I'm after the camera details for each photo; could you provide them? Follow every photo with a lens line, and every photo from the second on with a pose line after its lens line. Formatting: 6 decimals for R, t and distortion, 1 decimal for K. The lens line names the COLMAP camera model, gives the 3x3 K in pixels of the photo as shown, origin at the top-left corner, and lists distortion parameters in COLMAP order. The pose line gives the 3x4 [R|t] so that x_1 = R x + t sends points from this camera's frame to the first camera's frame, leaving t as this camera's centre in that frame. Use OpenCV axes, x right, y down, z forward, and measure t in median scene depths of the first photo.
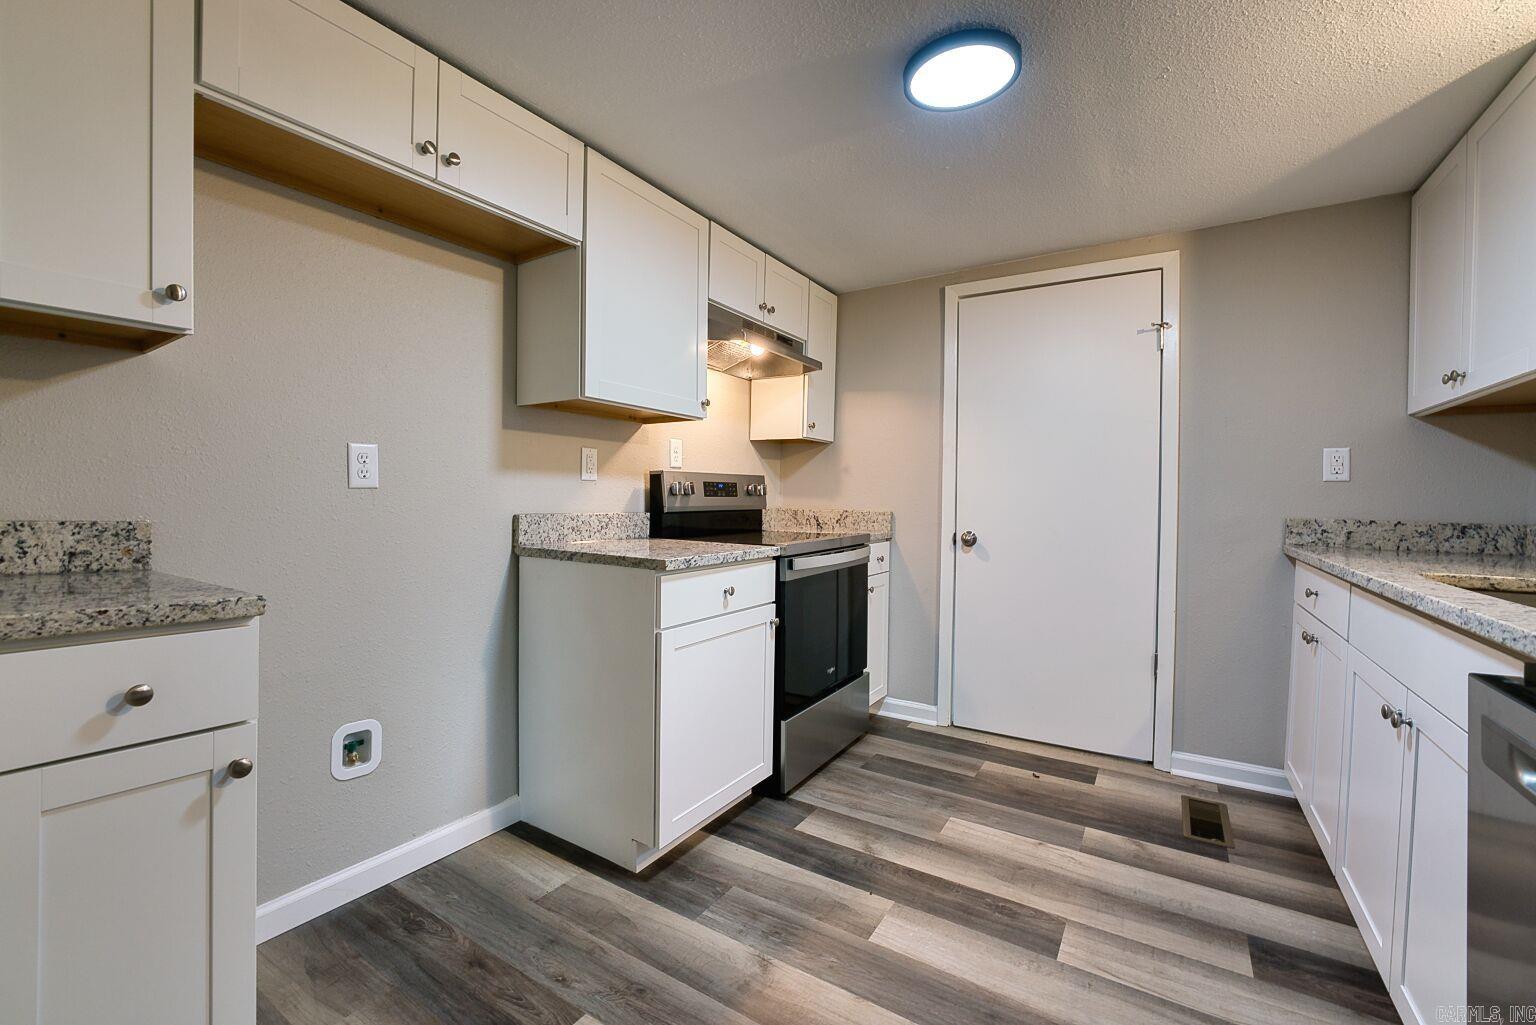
lens RADIAL K [[633.7, 0, 768.0], [0, 633.7, 512.5], [0, 0, 1]] dist [-0.025739, 0.000627]
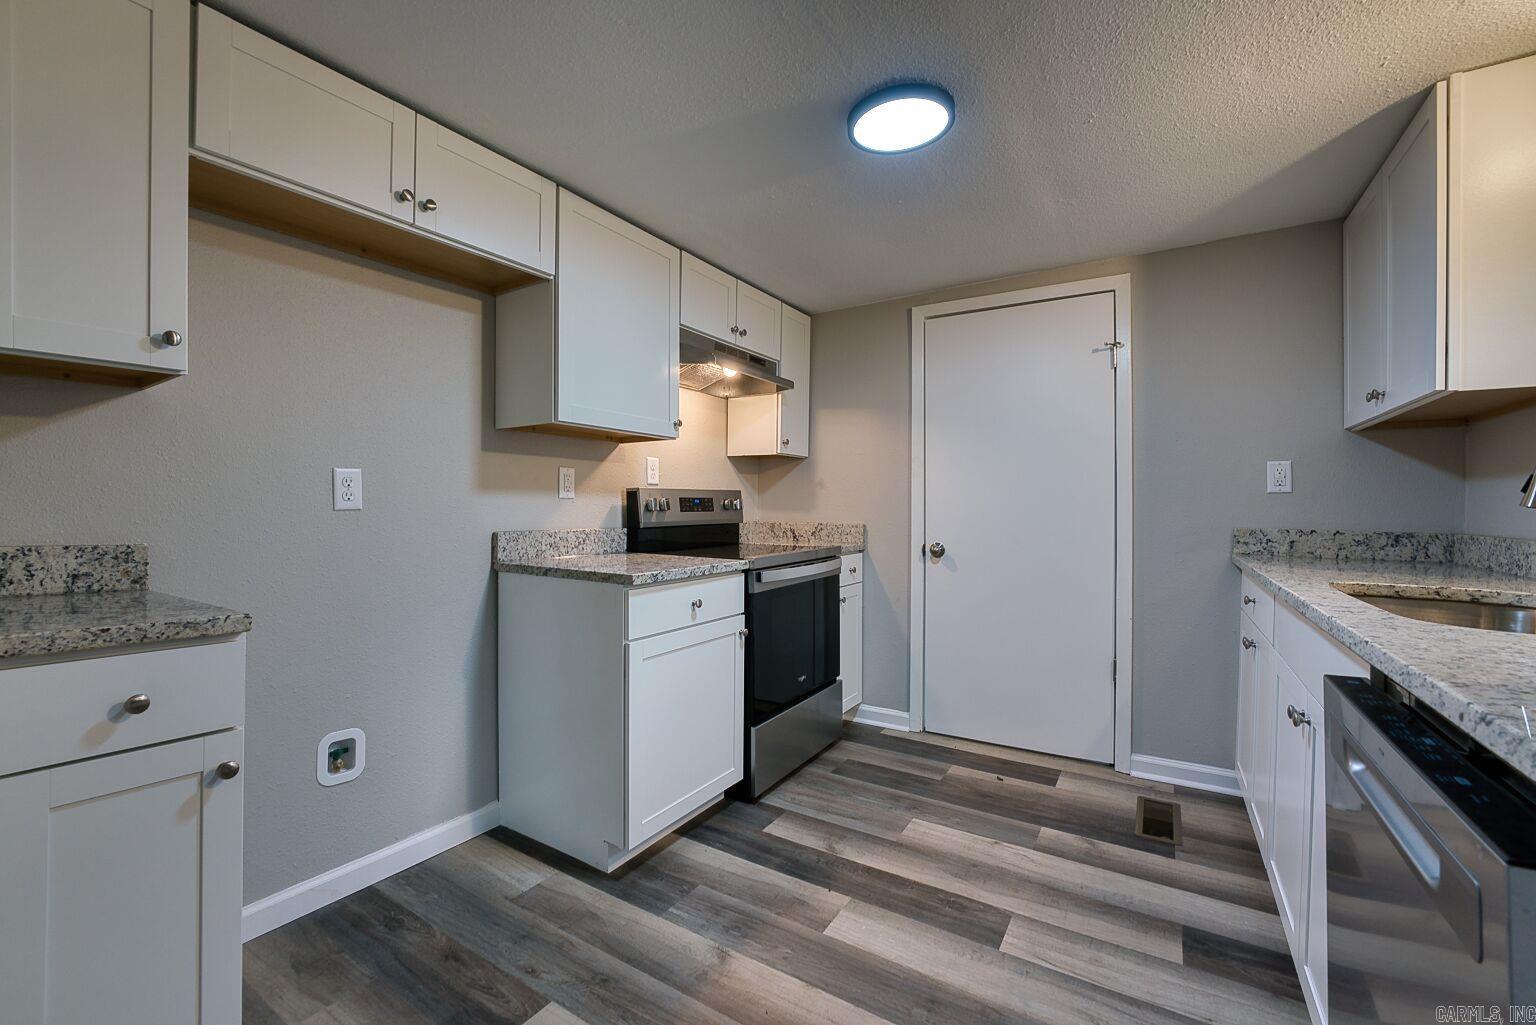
lens RADIAL K [[633.2, 0, 766.7], [0, 633.2, 511.9], [0, 0, 1]] dist [-0.025254, 0.000094]
pose [[0.999957, -0.008901, 0.002691, 0.056013], [0.008942, 0.999842, -0.015364, -0.011655], [-0.002554, 0.015388, 0.999878, -0.057378]]
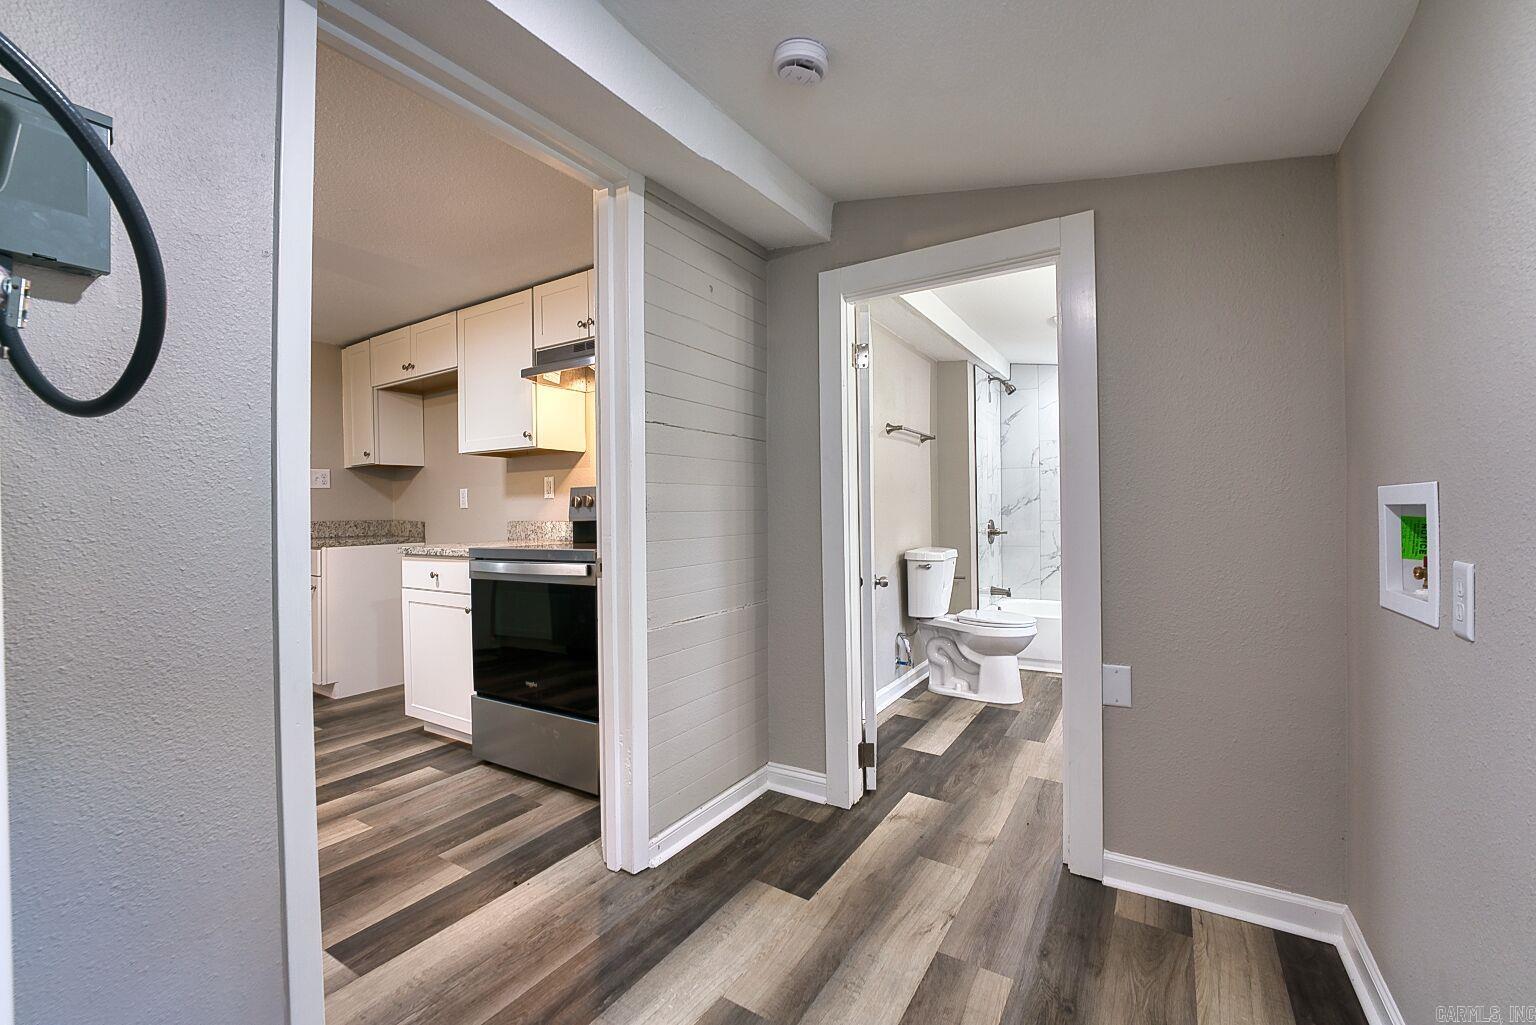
lens RADIAL K [[646.7, 0, 768.0], [0, 646.7, 512.5], [0, 0, 1]] dist [-0.027503, -0.000089]
pose [[0.009780, -0.006079, -0.999934, 1.495537], [-0.008394, 0.999946, -0.006162, -0.017640], [0.999917, 0.008454, 0.009729, 1.844395]]
